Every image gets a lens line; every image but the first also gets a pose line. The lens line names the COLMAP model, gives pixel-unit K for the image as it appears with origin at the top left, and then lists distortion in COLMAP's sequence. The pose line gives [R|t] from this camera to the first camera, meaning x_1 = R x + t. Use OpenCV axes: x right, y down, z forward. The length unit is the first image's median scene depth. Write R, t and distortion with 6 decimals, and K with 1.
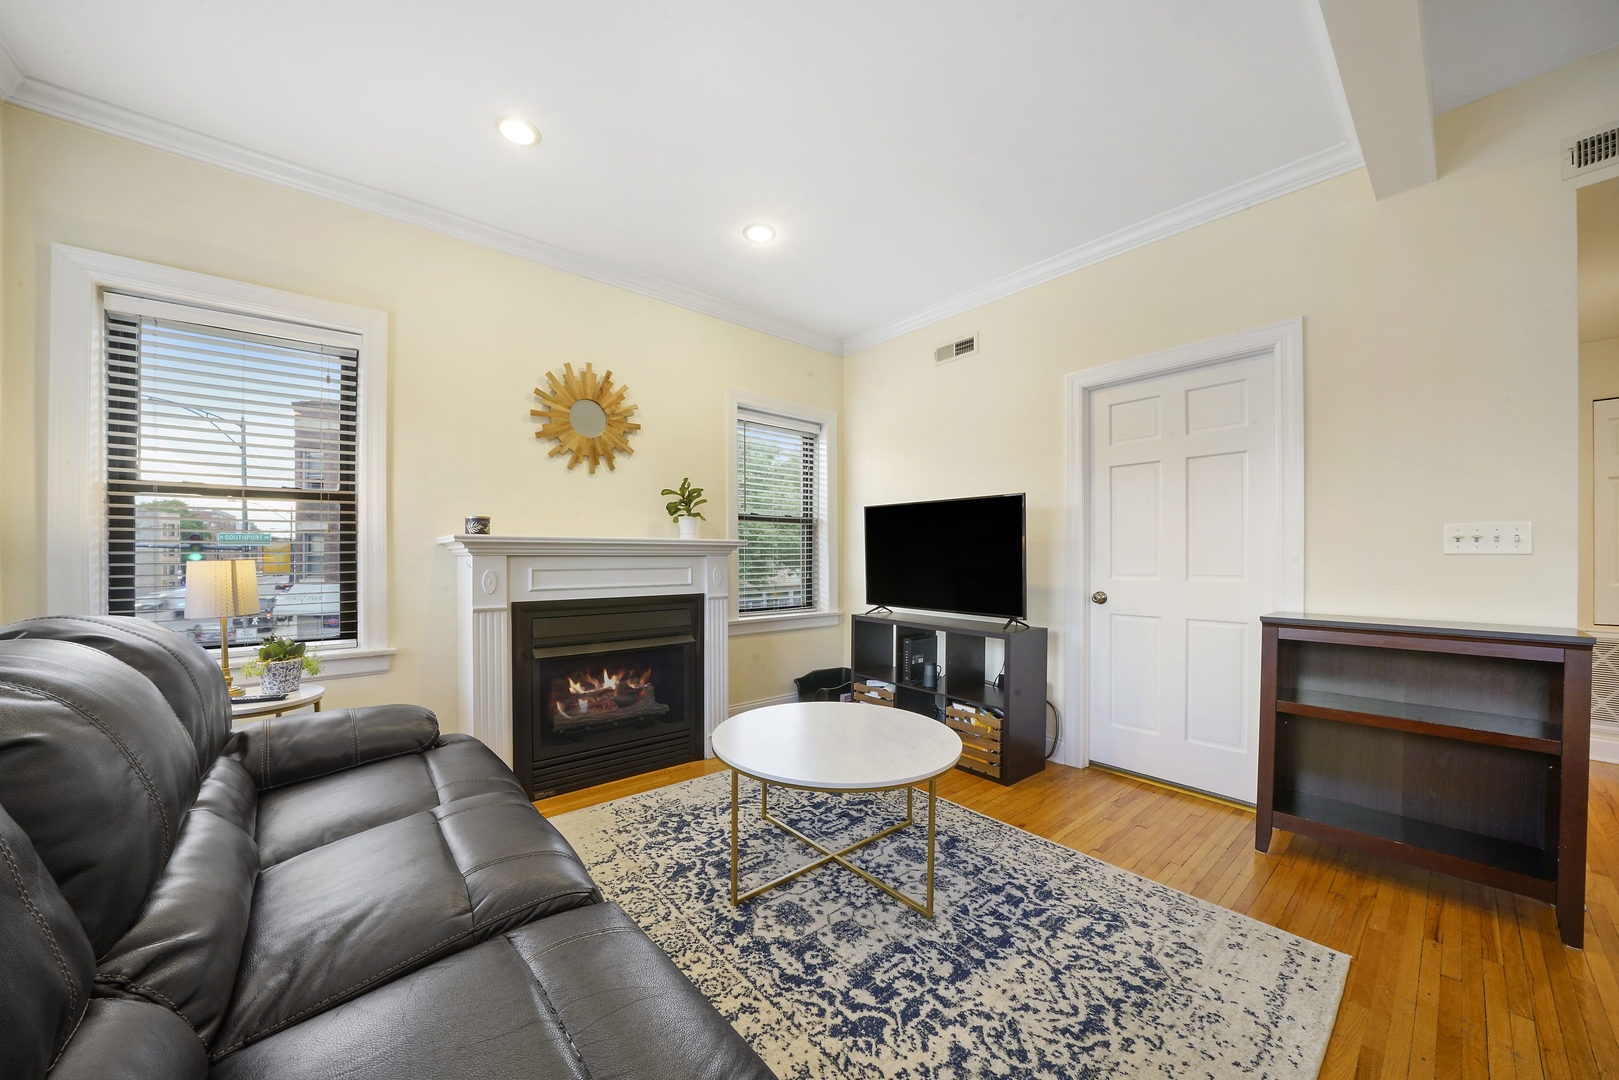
lens RADIAL K [[569.5, 0, 796.7], [0, 569.5, 559.9], [0, 0, 1]] dist [-0.020194, 0.000218]
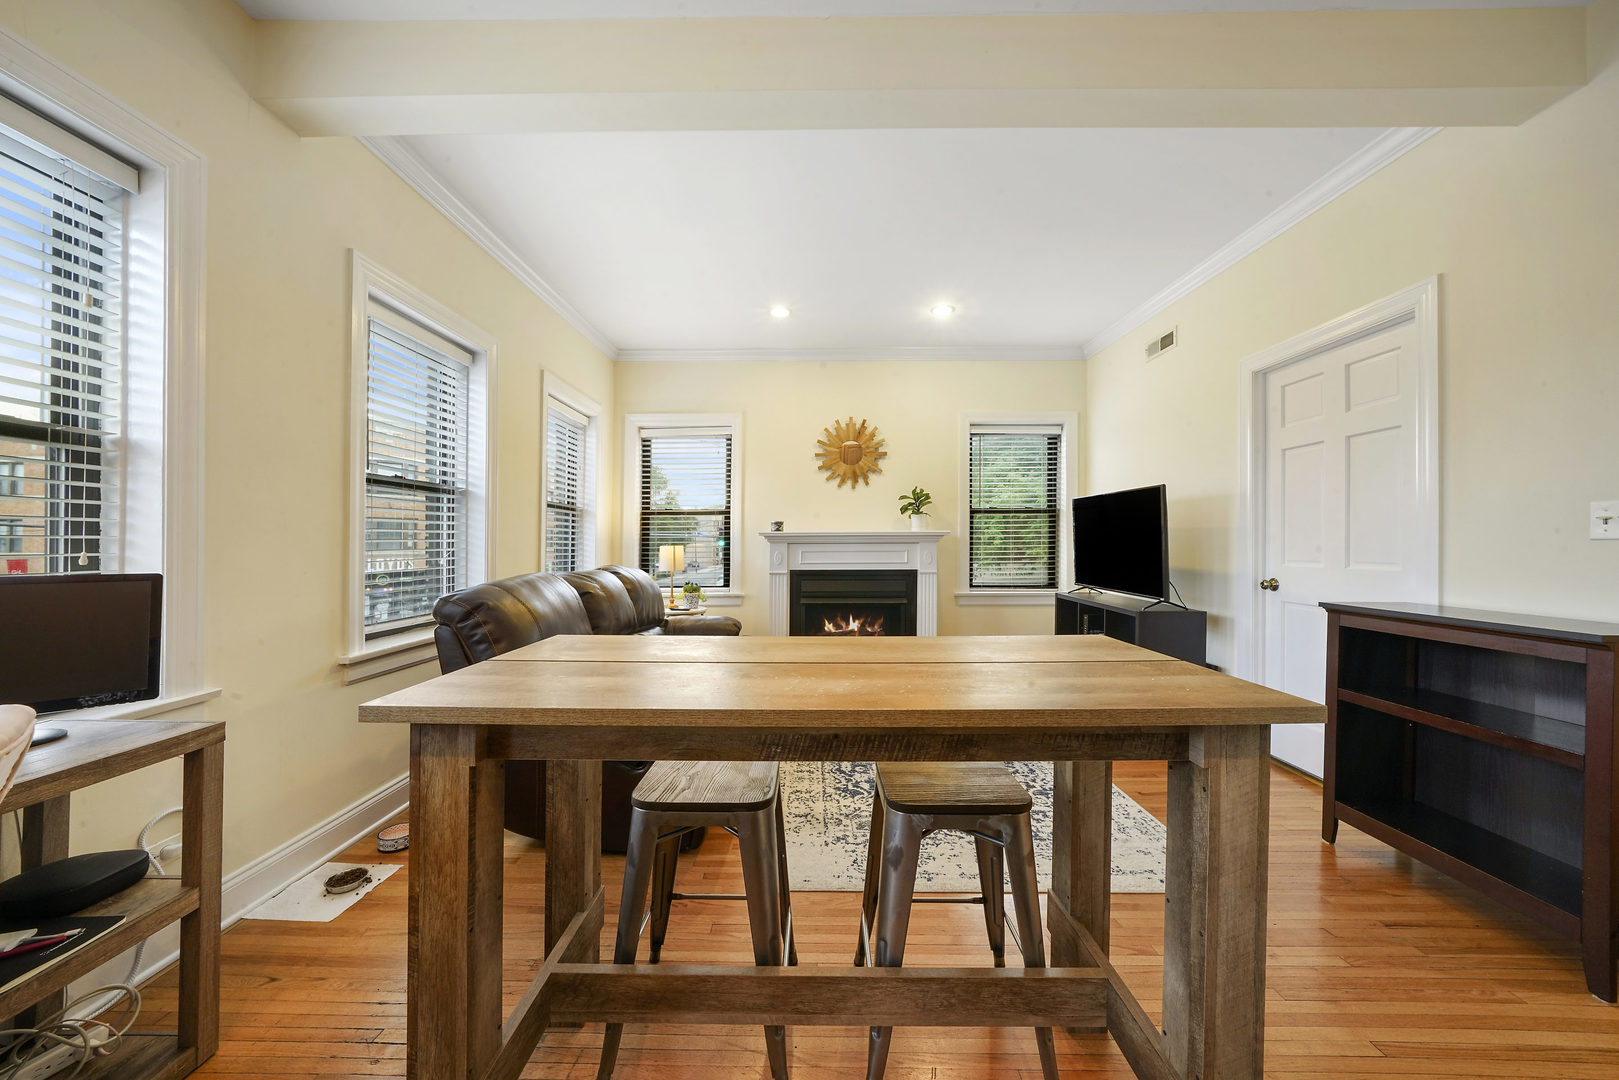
lens RADIAL K [[568.9, 0, 809.5], [0, 568.9, 540.0], [0, 0, 1]] dist [-0.007231, 0.000108]
pose [[0.763326, -0.005627, -0.645989, 0.669021], [-0.000774, 0.999953, -0.009625, -0.000152], [0.646013, 0.007847, 0.763286, -0.299290]]
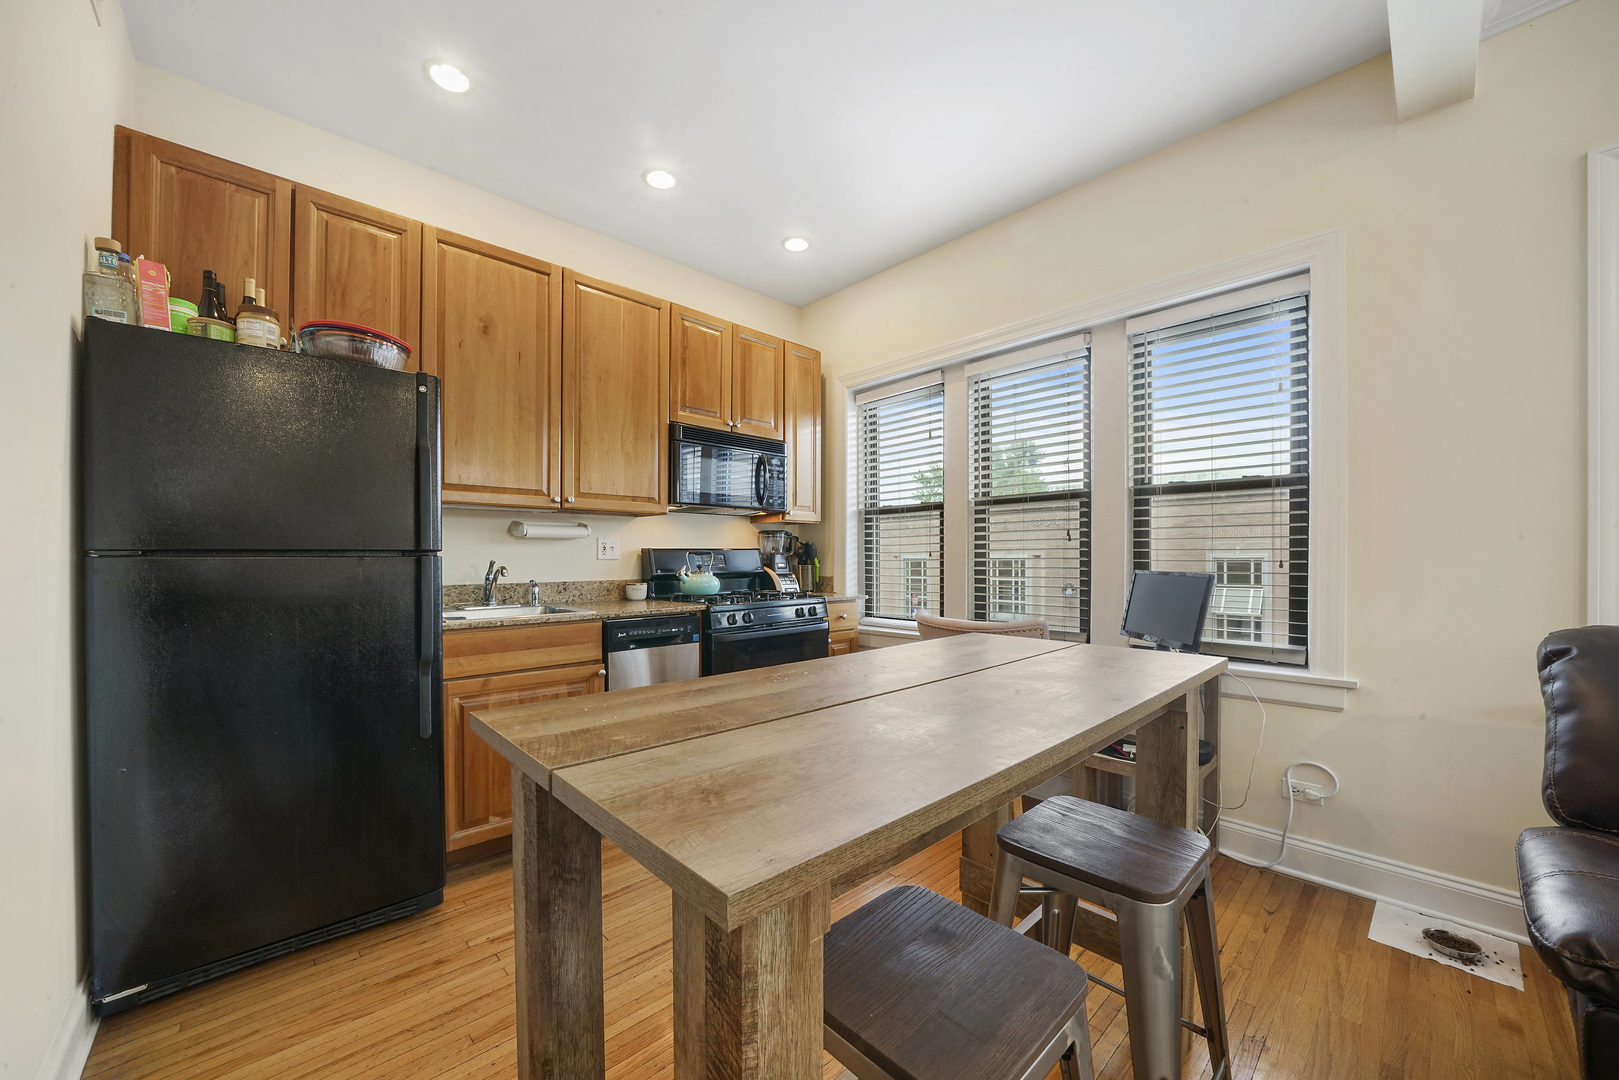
lens RADIAL K [[595.2, 0, 798.0], [0, 595.2, 561.6], [0, 0, 1]] dist [-0.023328, 0.002856]
pose [[-0.998447, 0.000061, -0.055715, 0.502610], [-0.000430, 0.999961, 0.008806, 0.001910], [0.055713, 0.008816, -0.998408, 0.483920]]
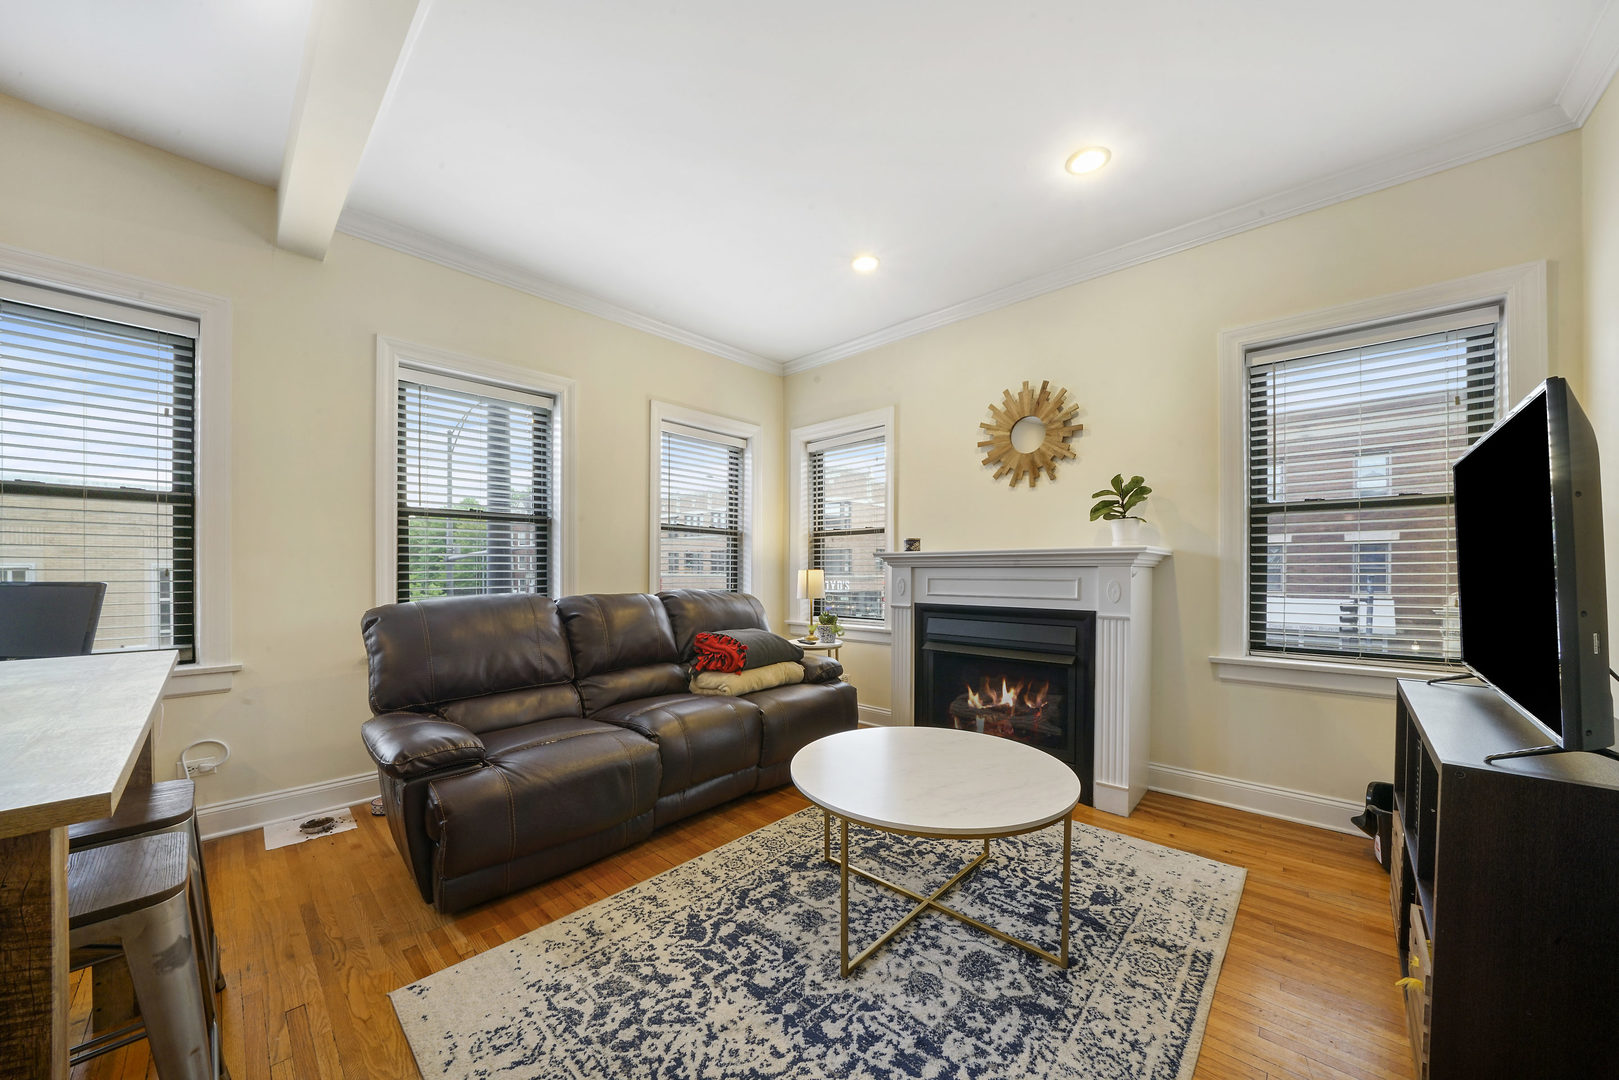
lens RADIAL K [[568.1, 0, 797.7], [0, 568.1, 573.1], [0, 0, 1]] dist [-0.024192, 0.000032]
pose [[0.123778, 0.005938, -0.992292, 0.758962], [-0.006900, 0.999963, 0.005123, 0.001874], [0.992286, 0.006212, 0.123815, 0.567628]]
